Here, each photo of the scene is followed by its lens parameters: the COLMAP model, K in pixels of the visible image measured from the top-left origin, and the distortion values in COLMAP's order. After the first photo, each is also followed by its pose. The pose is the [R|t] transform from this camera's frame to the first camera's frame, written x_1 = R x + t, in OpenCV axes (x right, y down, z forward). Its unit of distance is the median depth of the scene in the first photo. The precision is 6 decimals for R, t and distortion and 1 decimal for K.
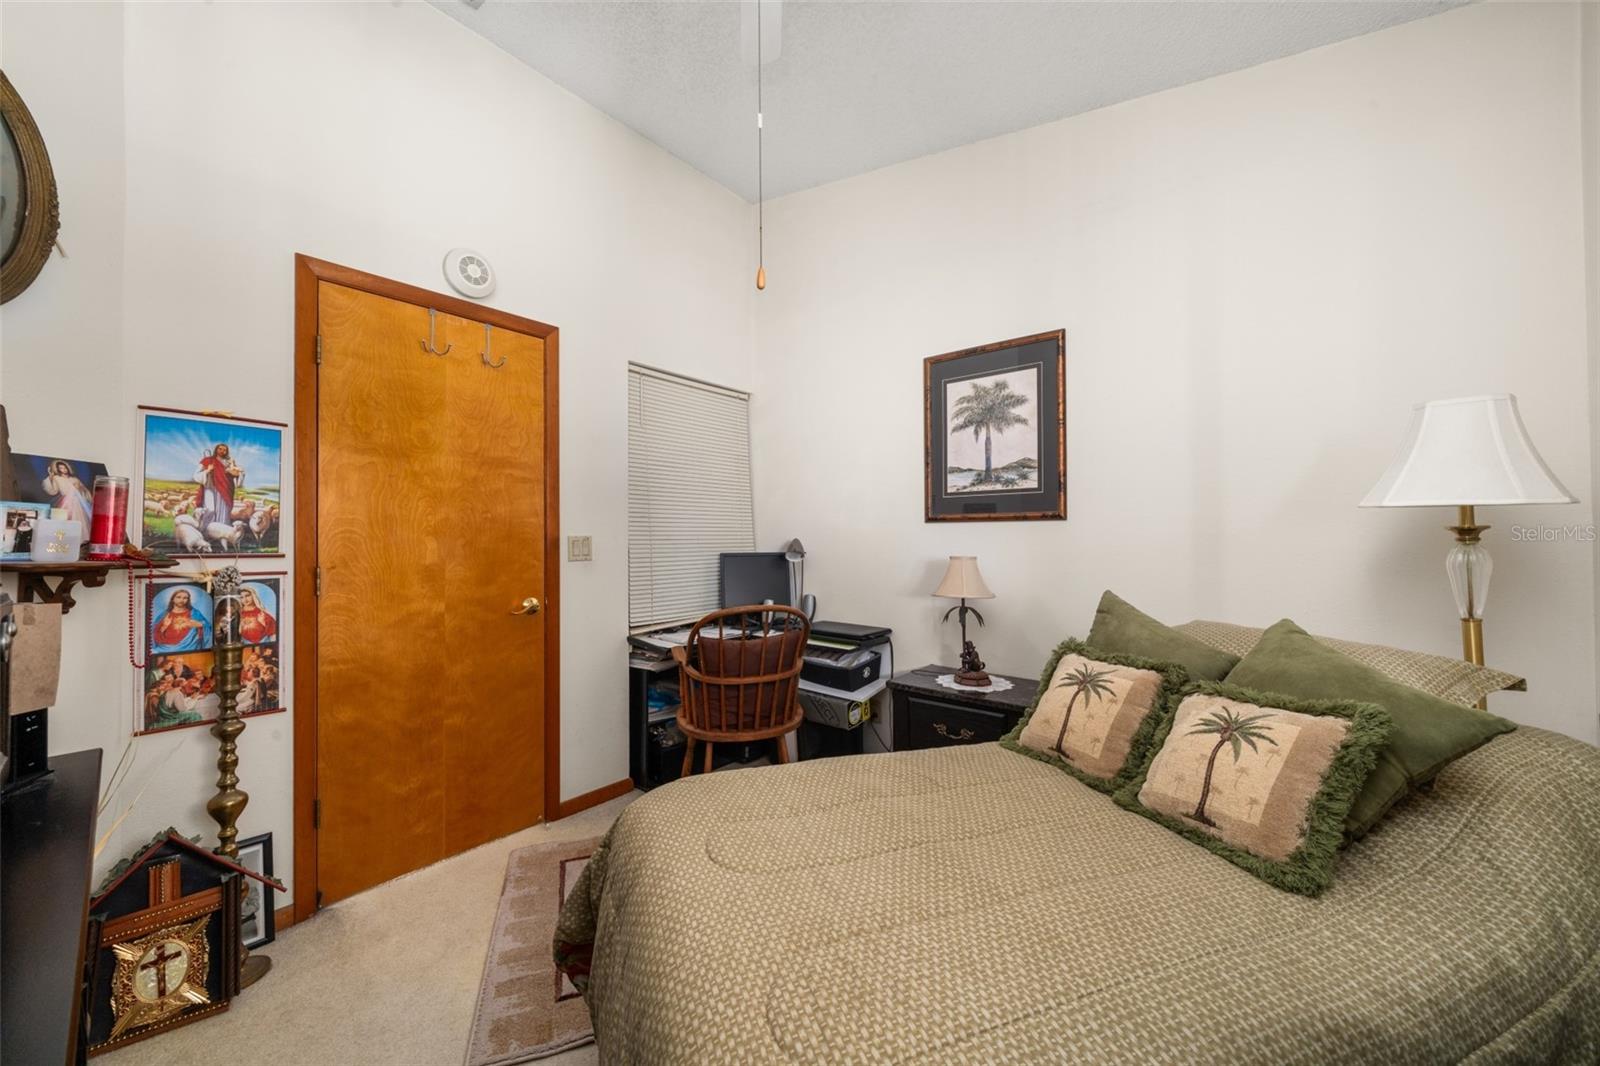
lens RADIAL K [[594.1, 0, 809.0], [0, 594.1, 538.3], [0, 0, 1]] dist [-0.000852, -0.000013]
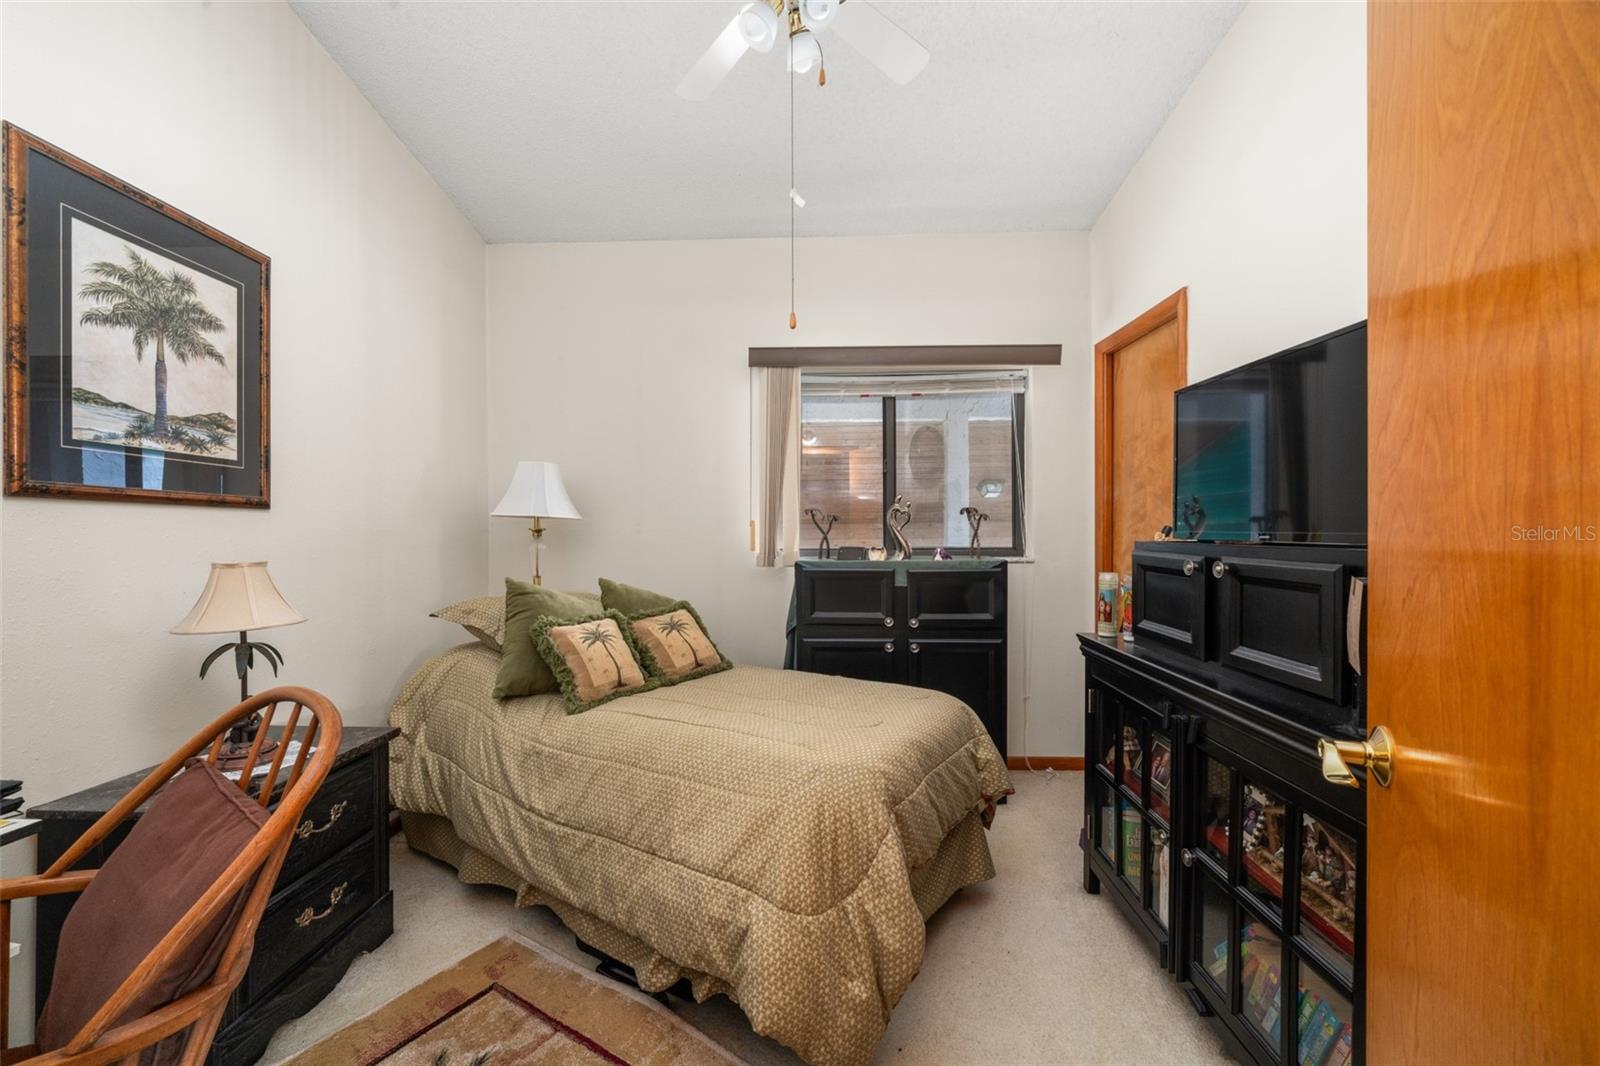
lens RADIAL K [[633.1, 0, 796.8], [0, 633.1, 530.4], [0, 0, 1]] dist [-0.001335, -0.000012]
pose [[-0.607120, 0.012831, 0.794507, -0.800324], [0.006407, 0.999916, -0.011252, 0.011512], [-0.794585, -0.001741, -0.607151, 1.243218]]
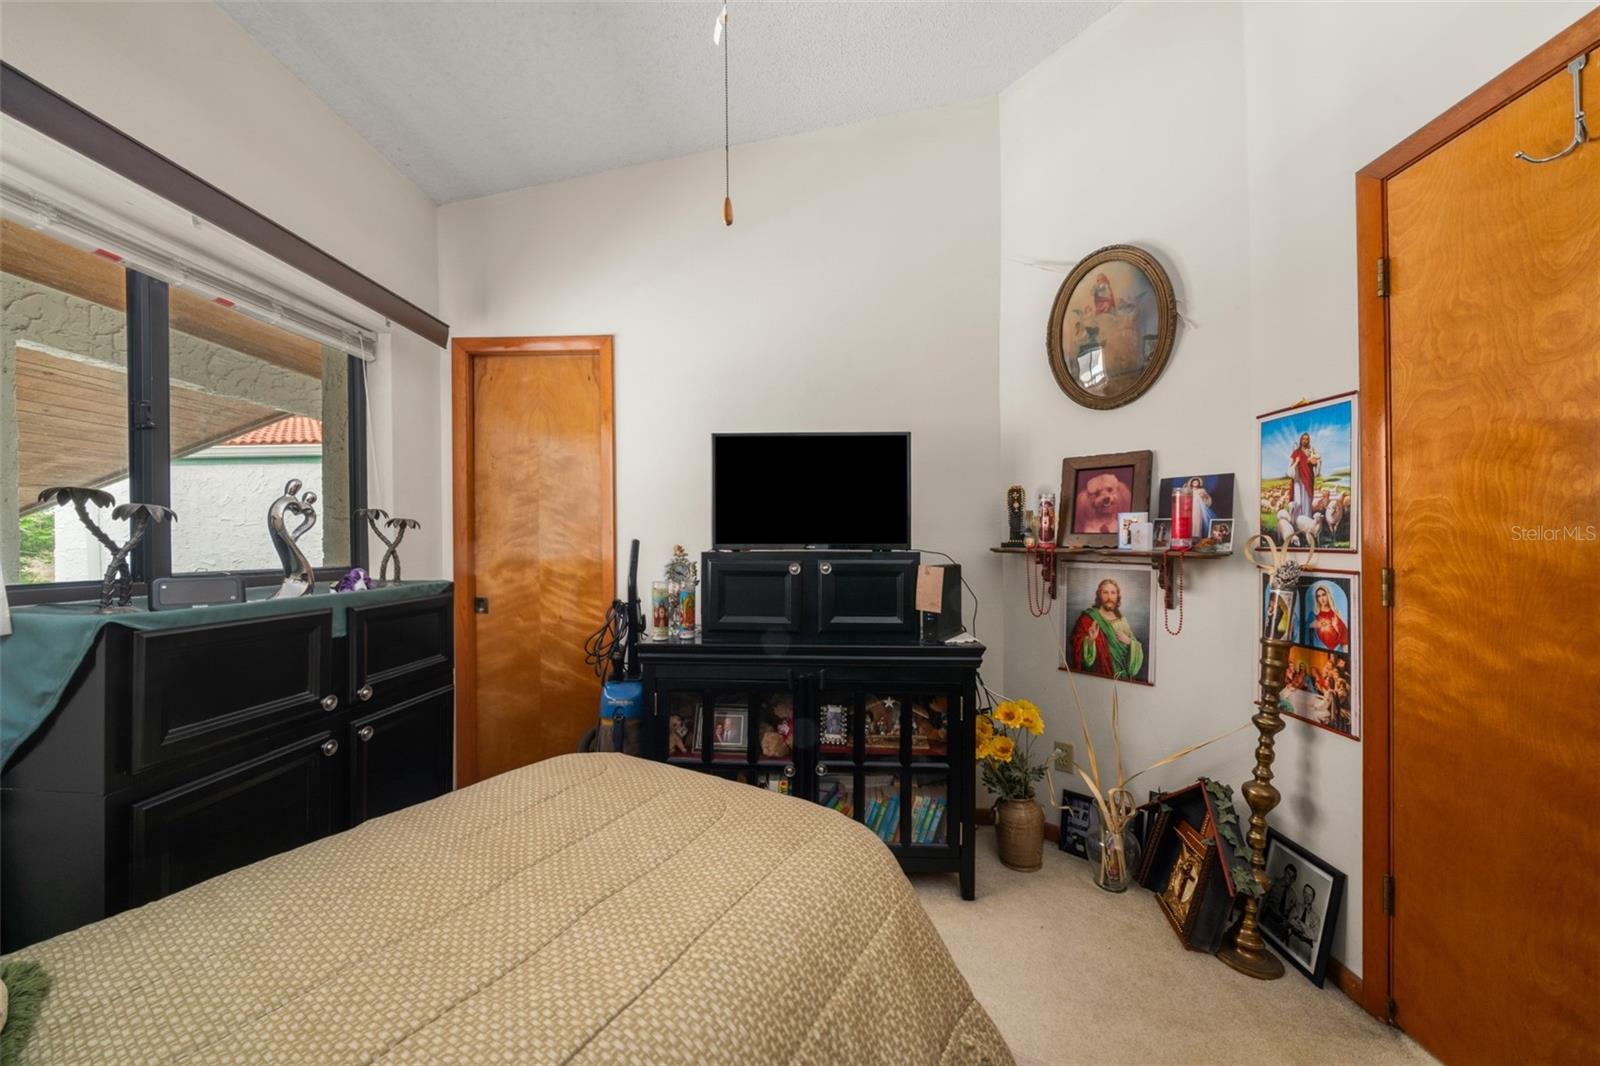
lens RADIAL K [[546.4, 0, 803.4], [0, 546.4, 549.9], [0, 0, 1]] dist [-0.007969, 0.000450]
pose [[-0.787590, 0.017066, -0.615964, 0.179921], [0.012861, 0.999854, 0.011258, 0.008325], [0.616066, 0.000945, -0.787694, 1.126155]]
